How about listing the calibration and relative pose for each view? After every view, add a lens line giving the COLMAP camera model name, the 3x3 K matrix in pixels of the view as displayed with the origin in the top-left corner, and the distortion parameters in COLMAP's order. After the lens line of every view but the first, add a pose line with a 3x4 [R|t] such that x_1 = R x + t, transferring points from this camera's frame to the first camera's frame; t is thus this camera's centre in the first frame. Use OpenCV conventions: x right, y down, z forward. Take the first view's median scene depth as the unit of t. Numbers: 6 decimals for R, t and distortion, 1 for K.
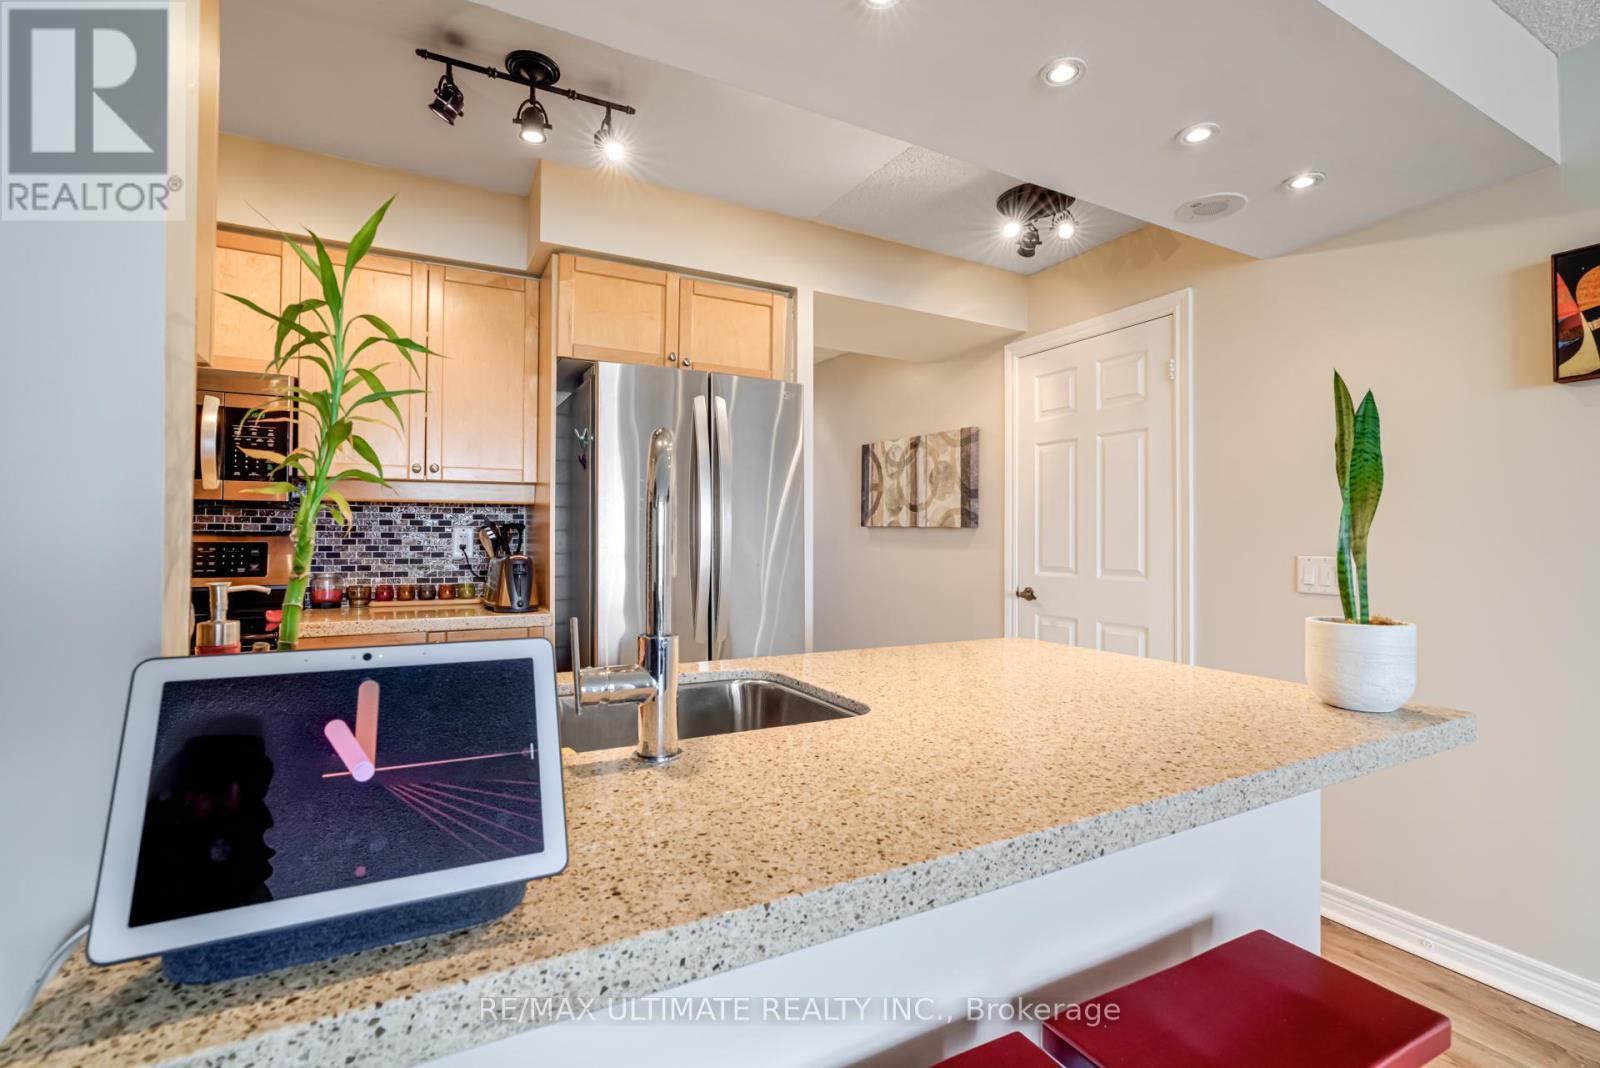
lens RADIAL K [[744.1, 0, 793.3], [0, 744.1, 524.0], [0, 0, 1]] dist [-0.022414, 0.006676]
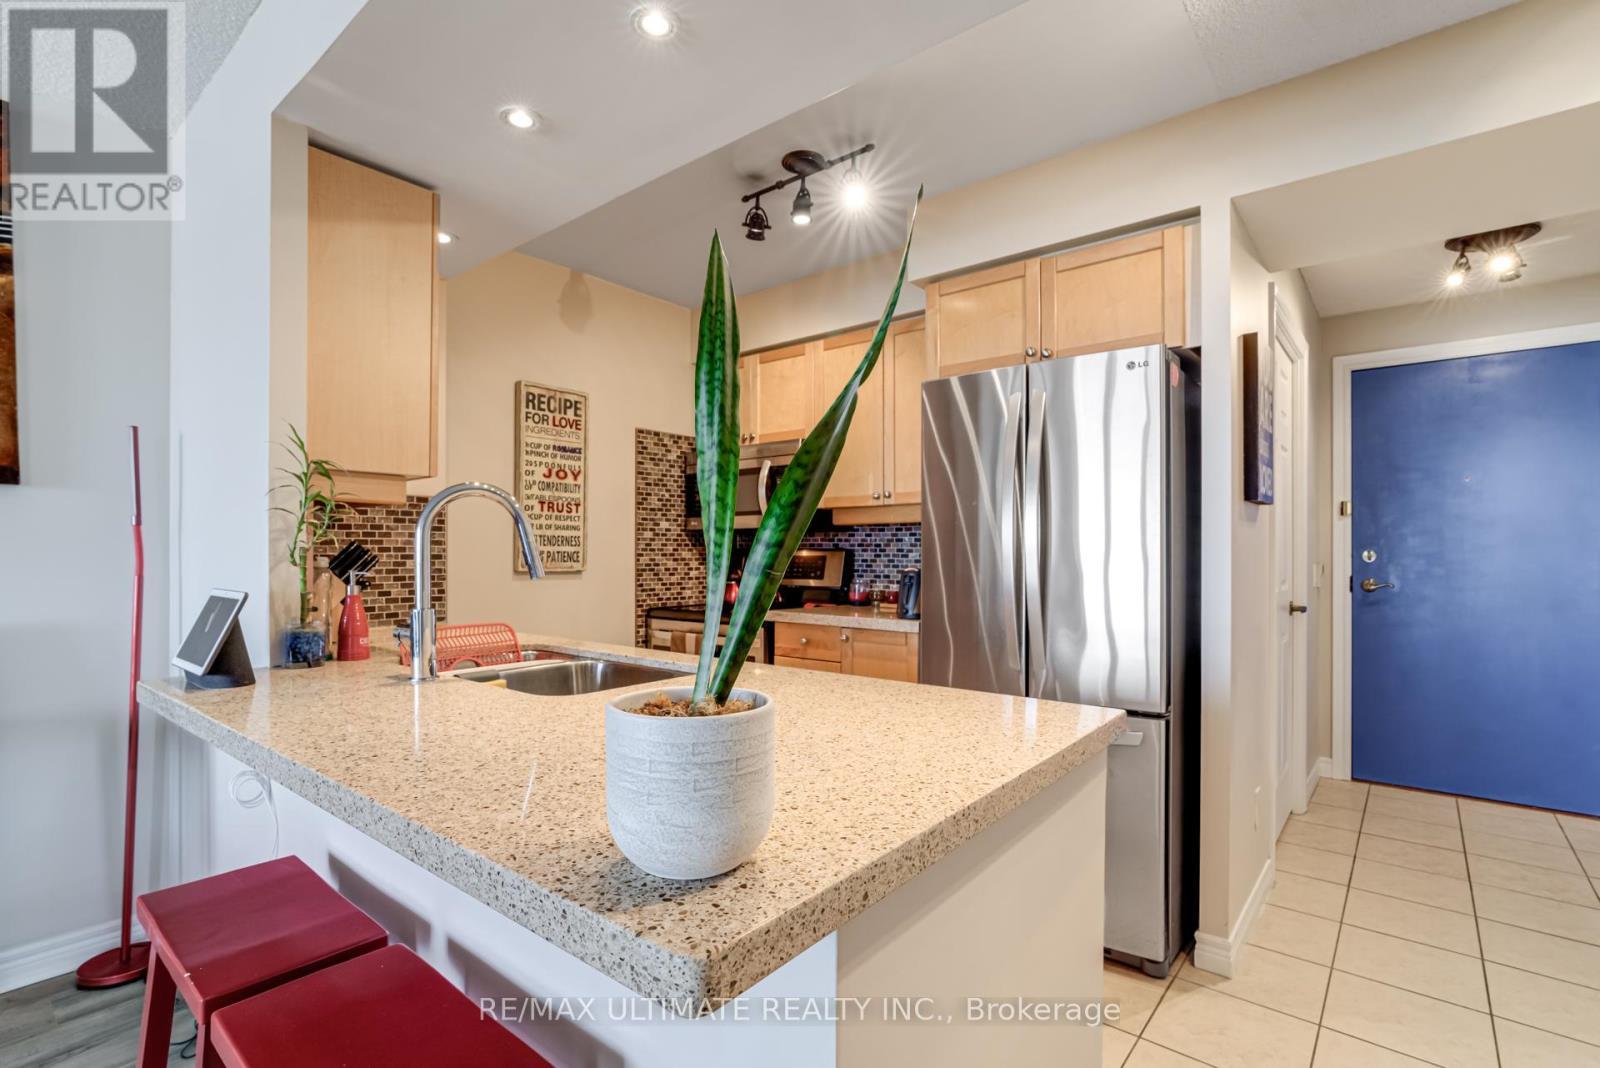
lens RADIAL K [[744.1, 0, 789.8], [0, 744.1, 546.7], [0, 0, 1]] dist [-0.022414, 0.006676]
pose [[0.375731, -0.008939, -0.926686, 0.568797], [0.017965, 0.999836, -0.002361, 0.009108], [0.926554, -0.015761, 0.375830, 0.389811]]
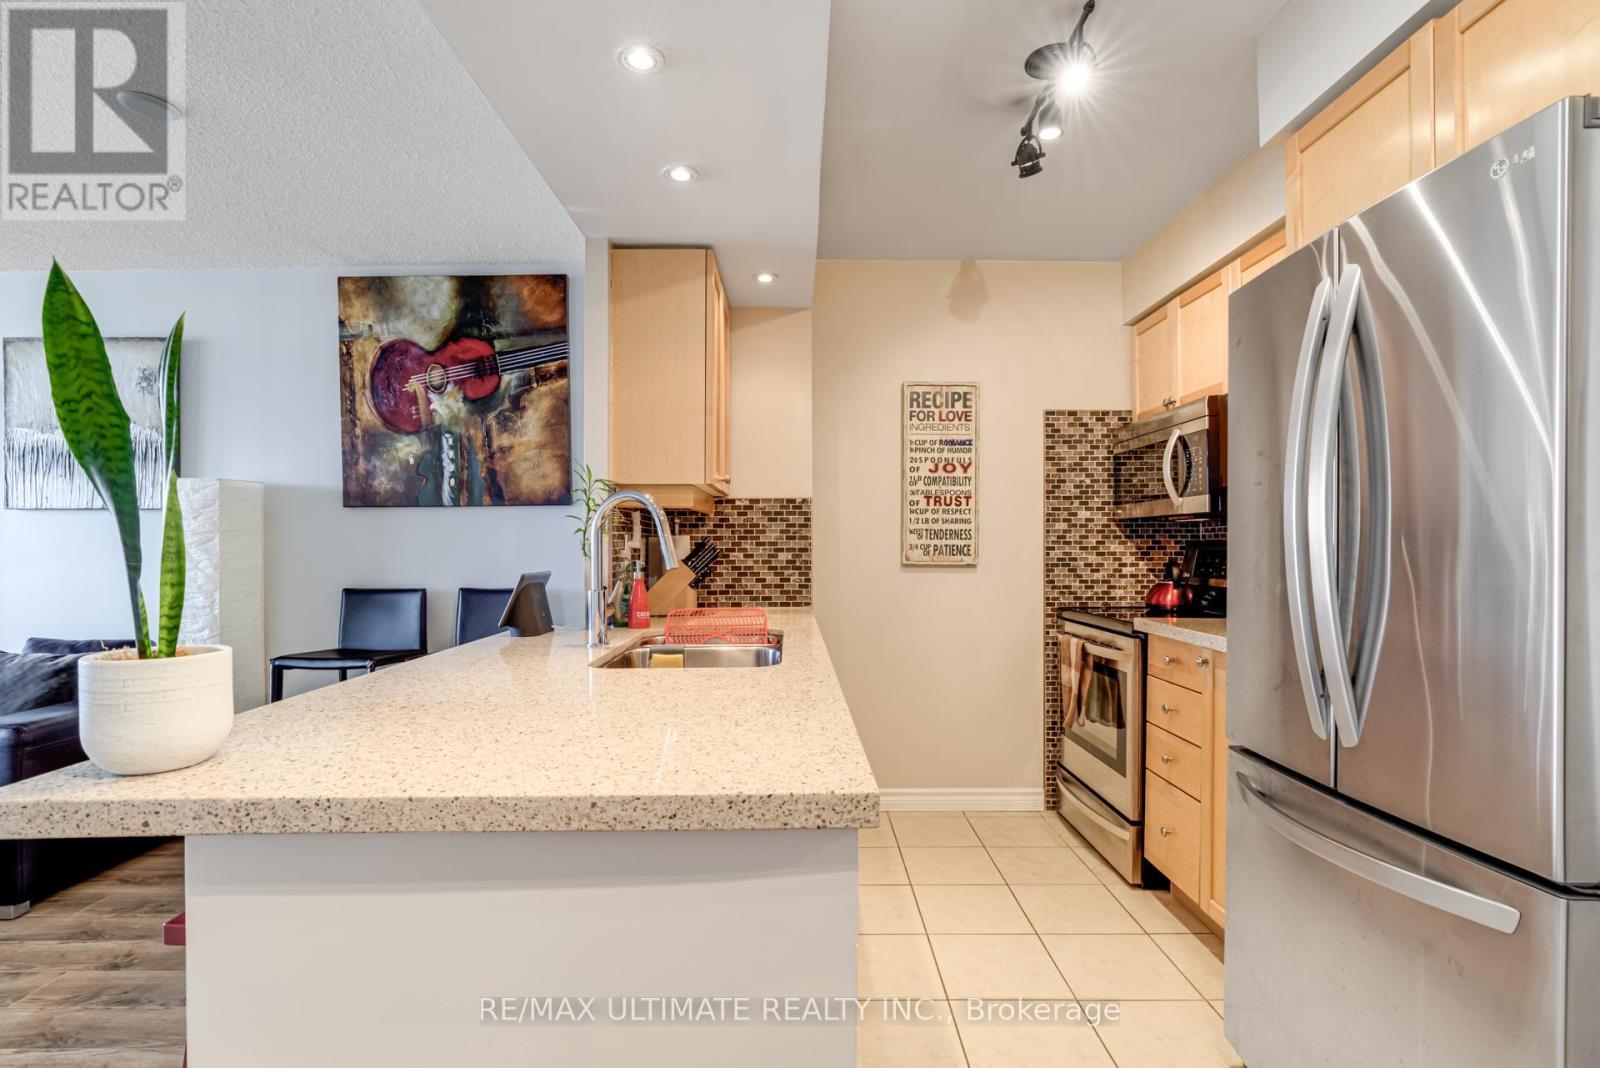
lens RADIAL K [[744.1, 0, 799.0], [0, 744.1, 539.9], [0, 0, 1]] dist [-0.022414, 0.006676]
pose [[-0.464352, -0.008488, -0.885610, 0.495499], [0.017763, 0.999664, -0.018895, 0.018104], [0.885473, -0.024506, -0.464045, 0.861471]]
